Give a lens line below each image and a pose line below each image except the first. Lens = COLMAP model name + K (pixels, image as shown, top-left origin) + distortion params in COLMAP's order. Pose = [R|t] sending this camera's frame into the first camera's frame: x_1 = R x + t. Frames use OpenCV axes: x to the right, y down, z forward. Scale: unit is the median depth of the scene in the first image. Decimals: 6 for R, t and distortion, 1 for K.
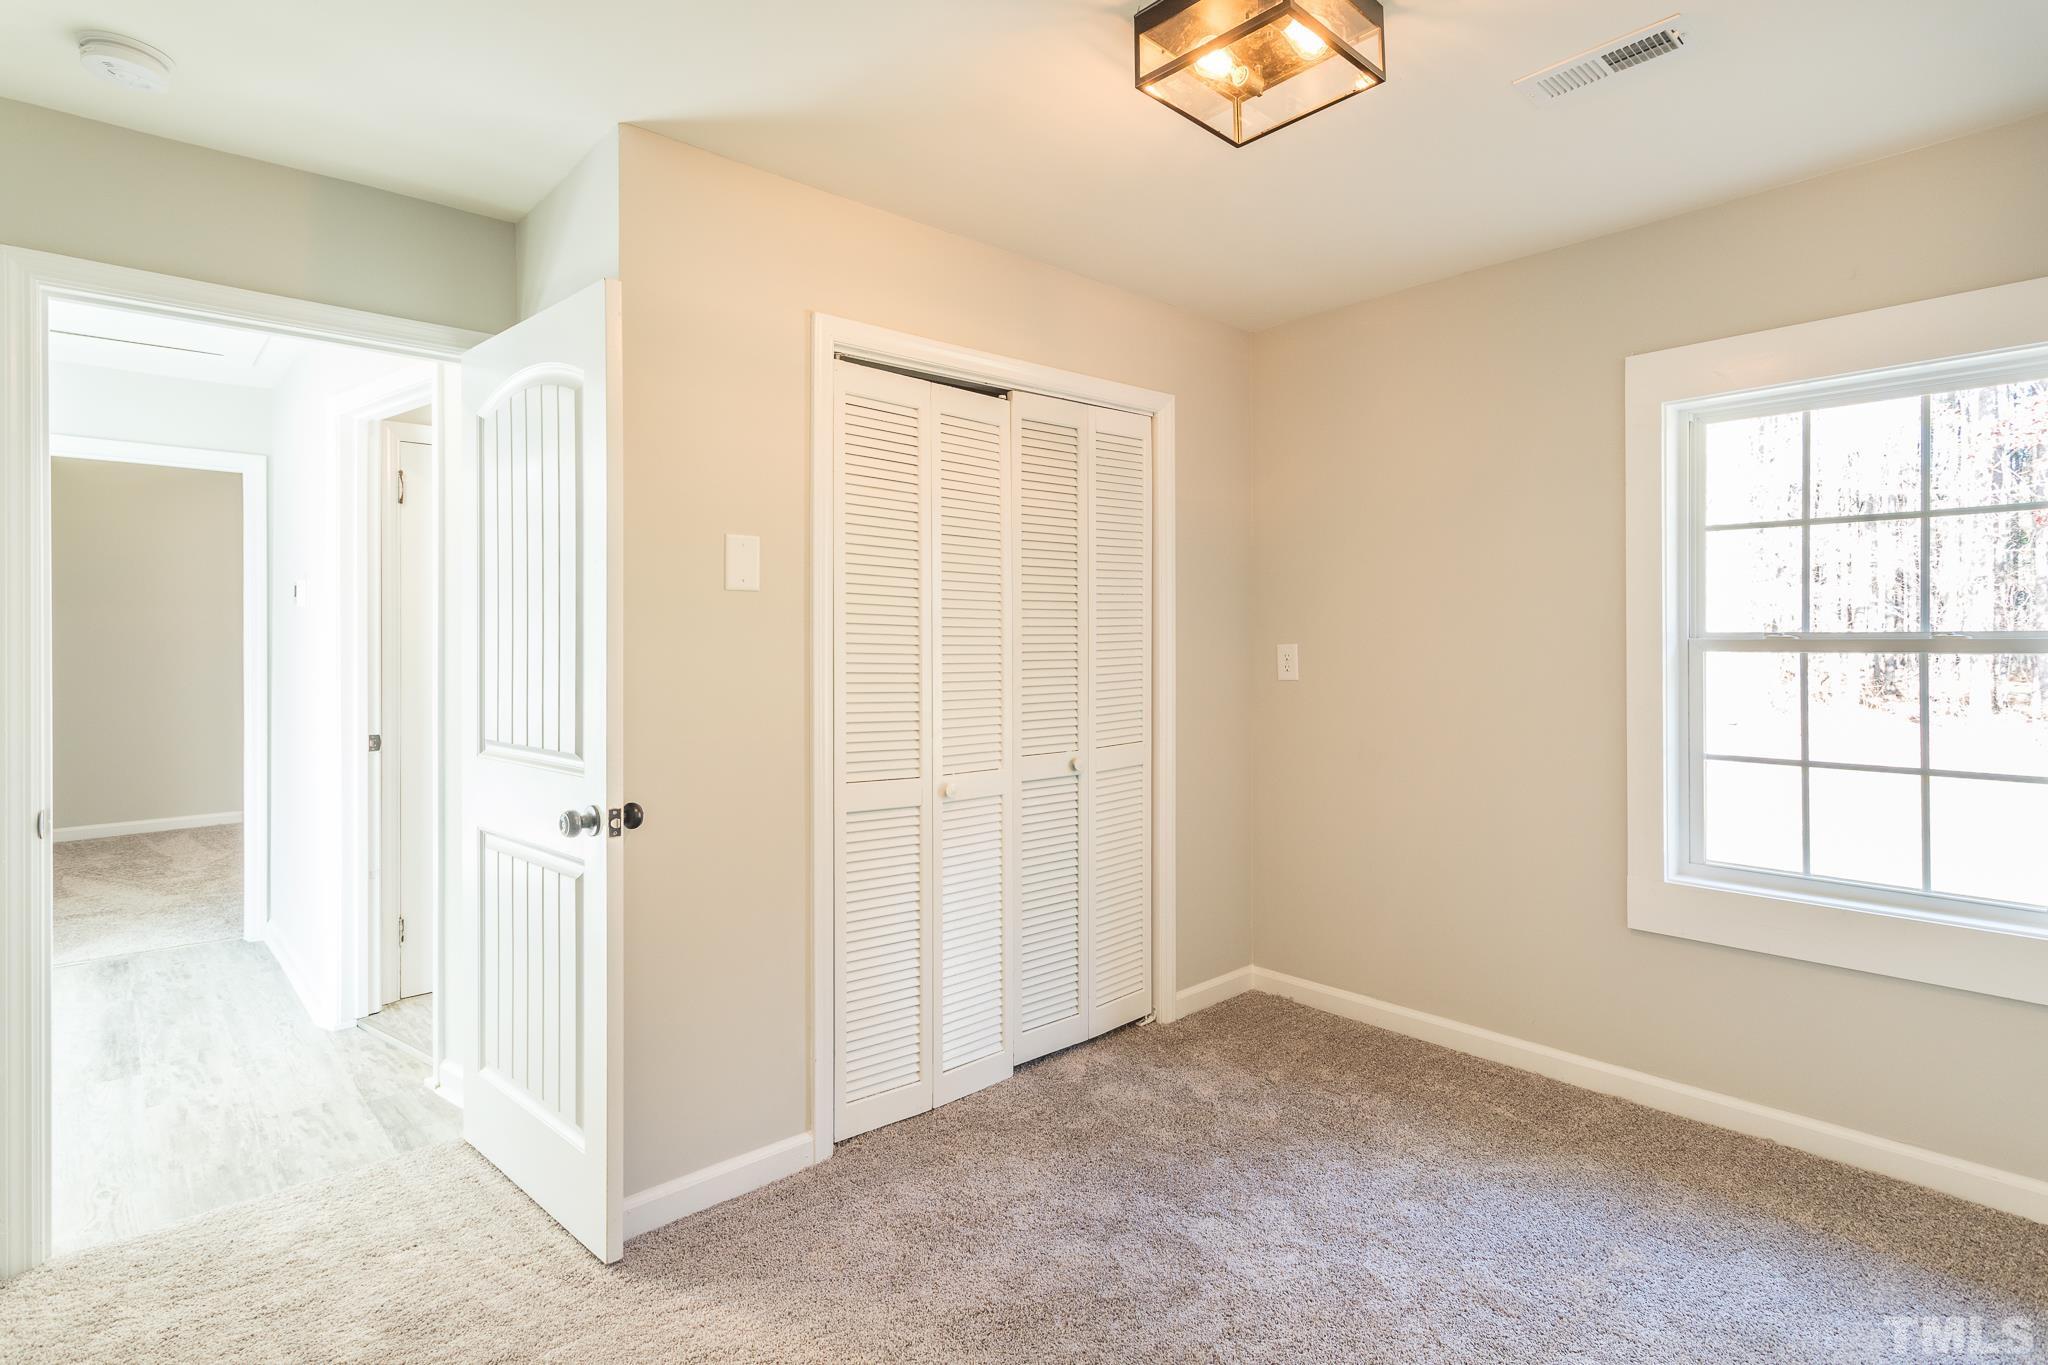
lens RADIAL K [[978.8, 0, 1020.9], [0, 978.8, 648.5], [0, 0, 1]] dist [0.001061, 0.000767]
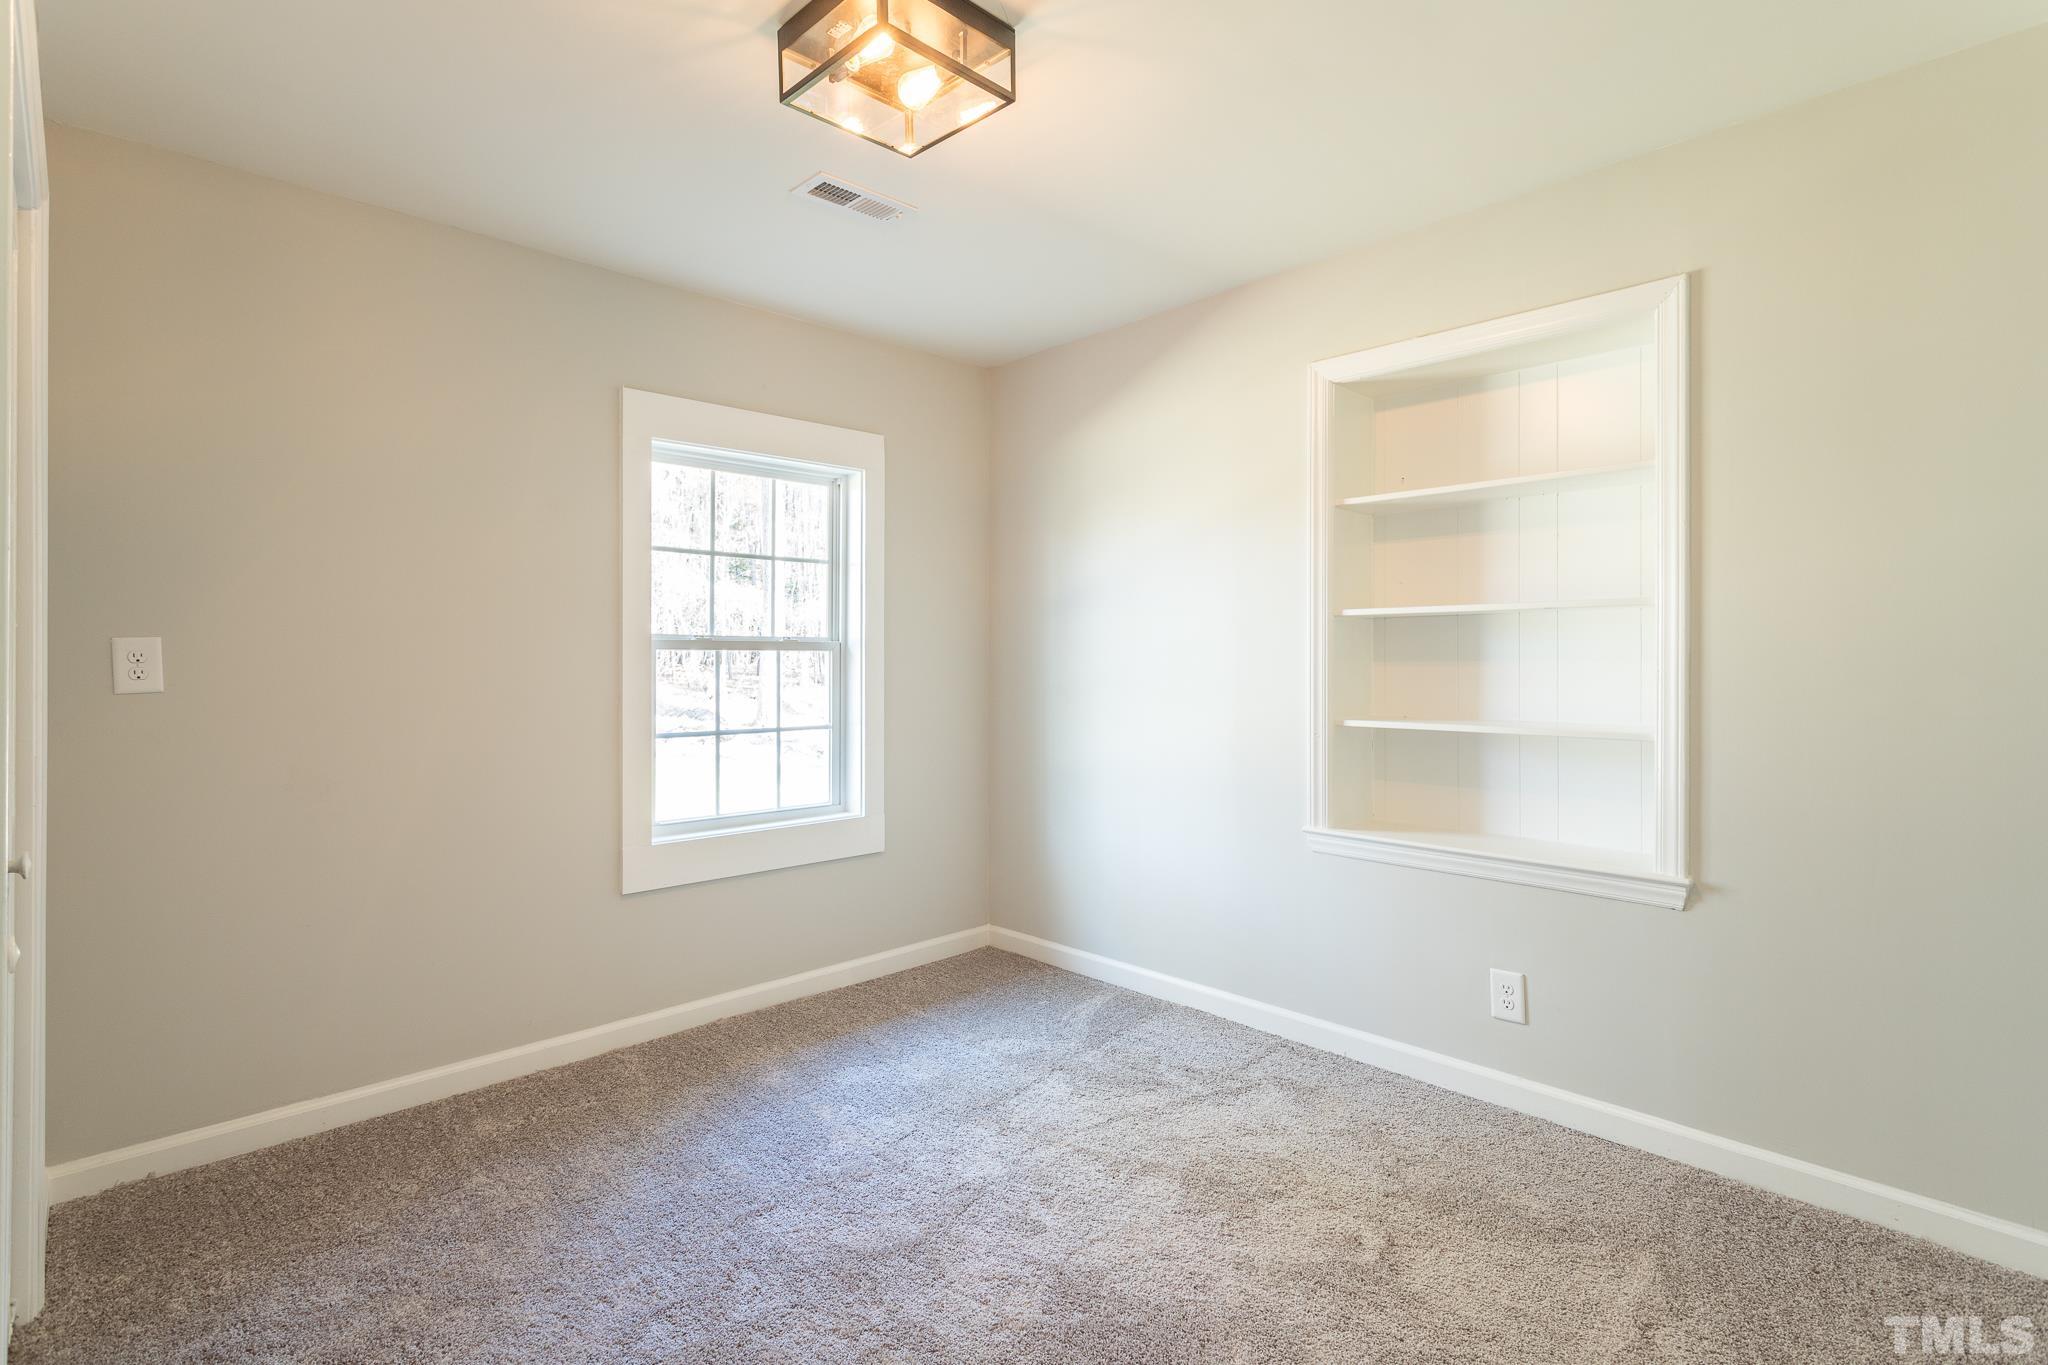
lens RADIAL K [[978.8, 0, 1020.9], [0, 978.8, 648.5], [0, 0, 1]] dist [0.001061, 0.000767]
pose [[-0.011256, 0.003390, 0.999931, -0.511485], [-0.003221, 0.999989, -0.003426, 0.004424], [-0.999931, -0.003259, -0.011245, 0.554237]]
